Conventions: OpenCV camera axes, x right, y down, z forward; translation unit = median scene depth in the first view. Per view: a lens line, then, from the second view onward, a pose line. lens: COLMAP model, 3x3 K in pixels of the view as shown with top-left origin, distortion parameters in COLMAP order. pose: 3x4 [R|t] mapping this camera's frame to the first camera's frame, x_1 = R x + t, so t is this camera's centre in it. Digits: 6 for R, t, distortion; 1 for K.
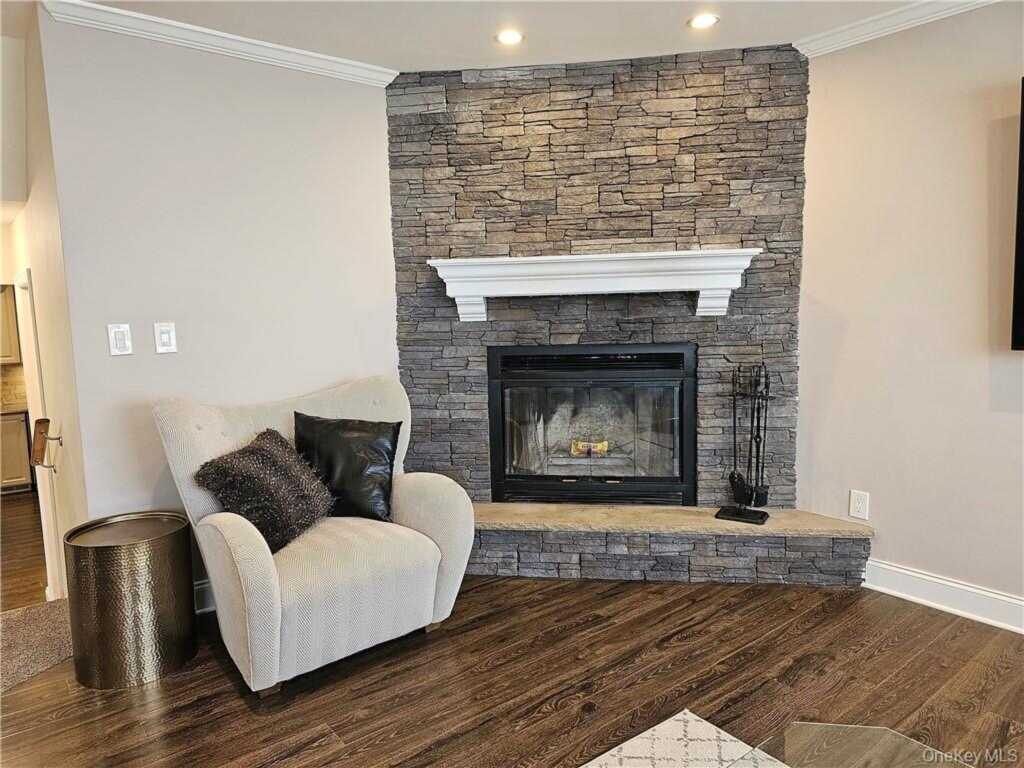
lens RADIAL K [[688.8, 0, 500.4], [0, 688.8, 385.0], [0, 0, 1]] dist [0.073167, -0.067368]
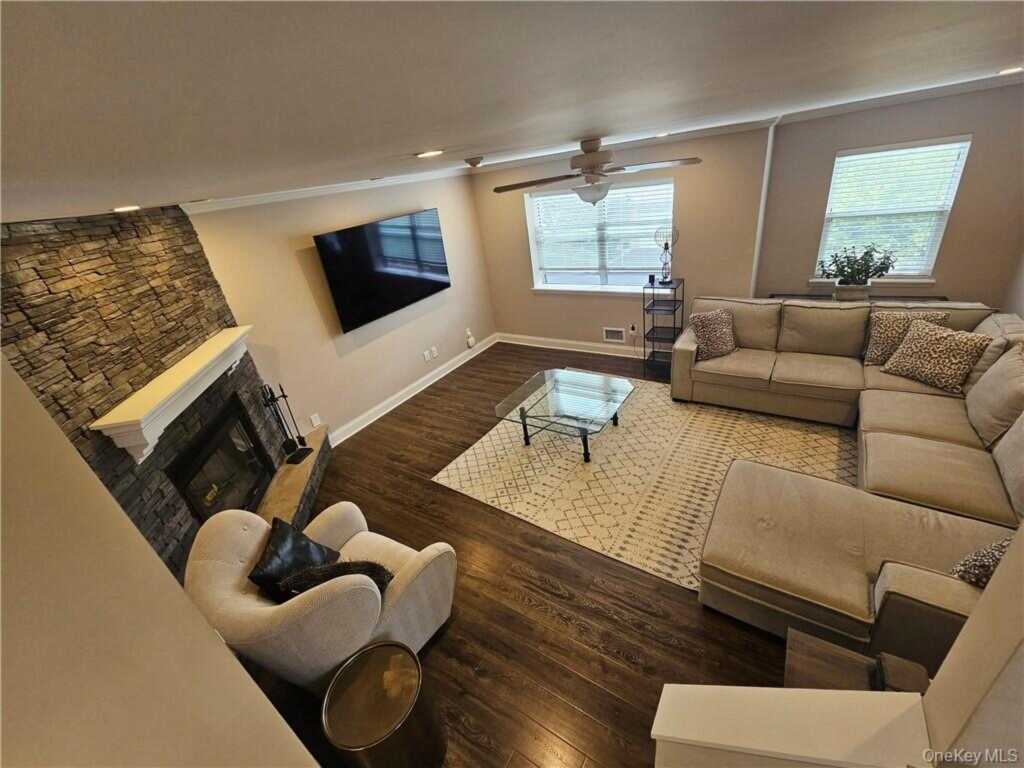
lens RADIAL K [[420.2, 0, 515.9], [0, 420.2, 389.3], [0, 0, 1]] dist [-0.001120, 0.000988]
pose [[-0.305960, -0.383333, 0.871461, -0.777219], [0.252694, 0.849828, 0.462535, -0.354612], [-0.917897, 0.361730, -0.163147, 0.561873]]
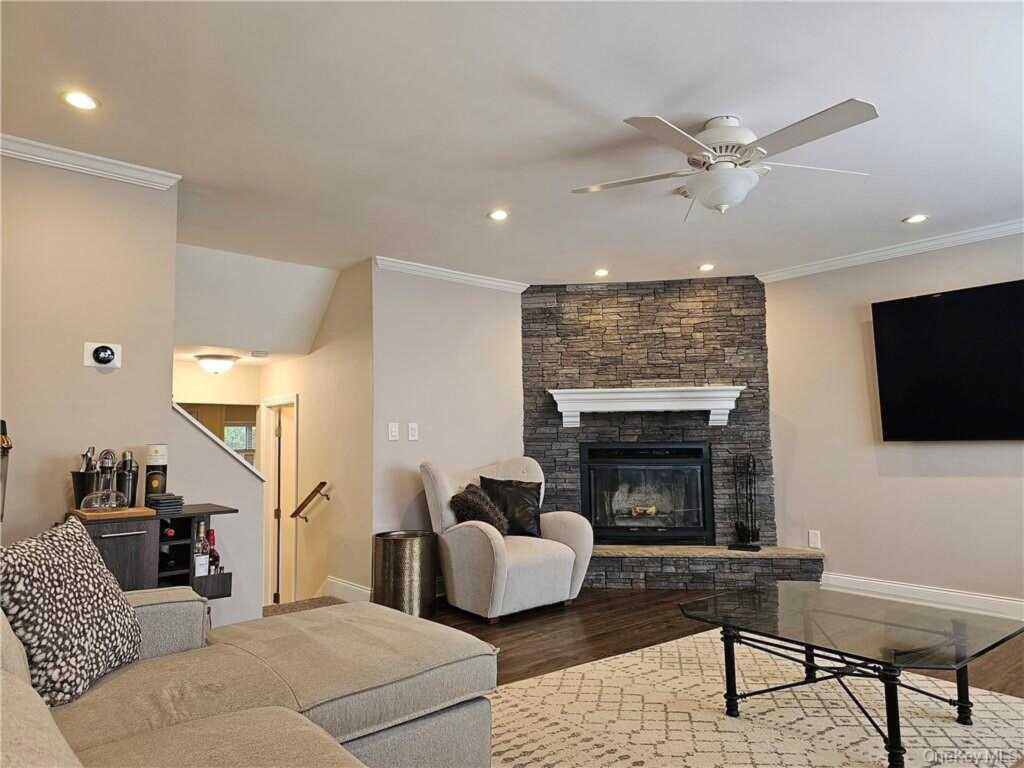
lens RADIAL K [[688.8, 0, 500.4], [0, 688.8, 385.0], [0, 0, 1]] dist [0.073167, -0.067368]
pose [[0.999692, 0.011709, 0.021877, -0.254375], [-0.007108, 0.979845, -0.199633, 0.140466], [-0.023774, 0.199416, 0.979626, -0.634554]]
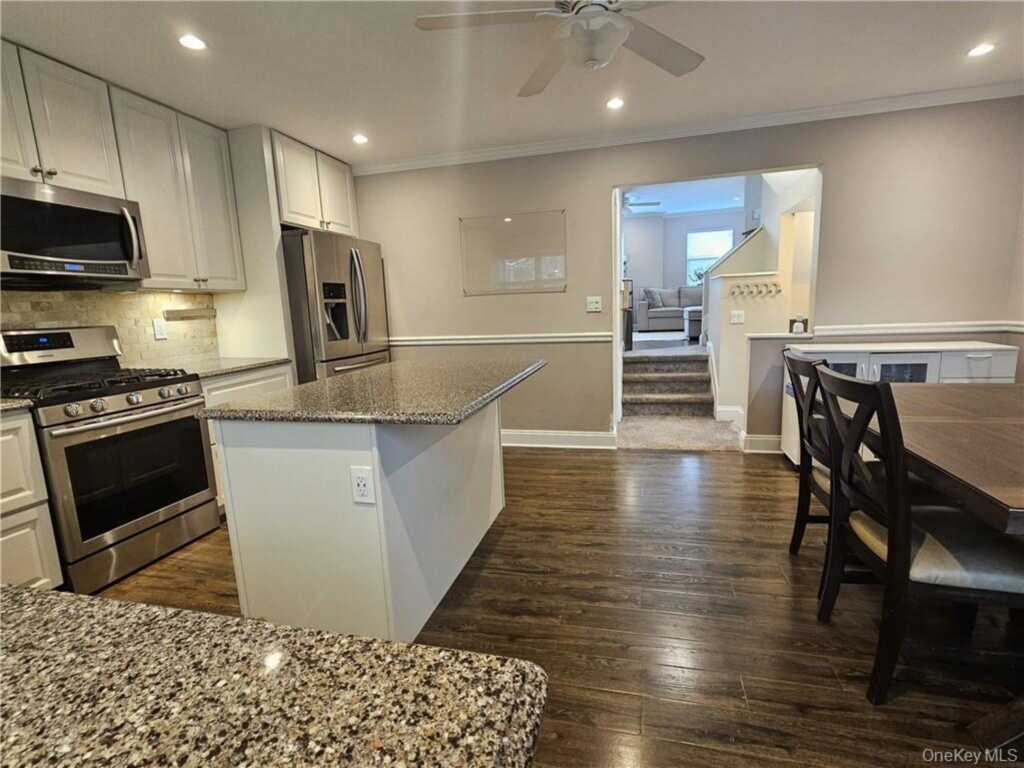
lens RADIAL K [[492.8, 0, 512.0], [0, 492.8, 384.0], [0, 0, 1]] dist [0.000980, 0.000583]
pose [[-0.602684, -0.072136, 0.794713, -1.702866], [0.148901, 0.968248, 0.200809, -0.004762], [-0.783965, 0.239358, -0.572806, 2.260385]]
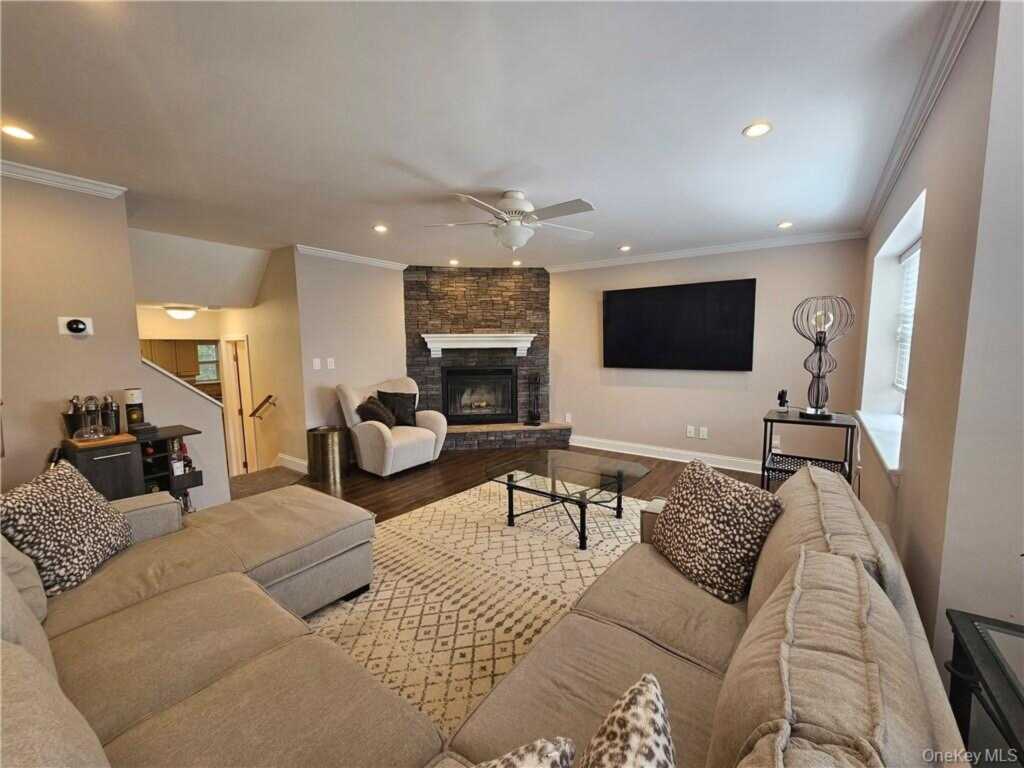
lens RADIAL K [[420.2, 0, 515.9], [0, 420.2, 389.3], [0, 0, 1]] dist [-0.001120, 0.000988]
pose [[0.961215, -0.014623, 0.275411, -0.202036], [0.017062, 0.999834, -0.006463, 0.049338], [-0.275271, 0.010912, 0.961305, -0.676501]]
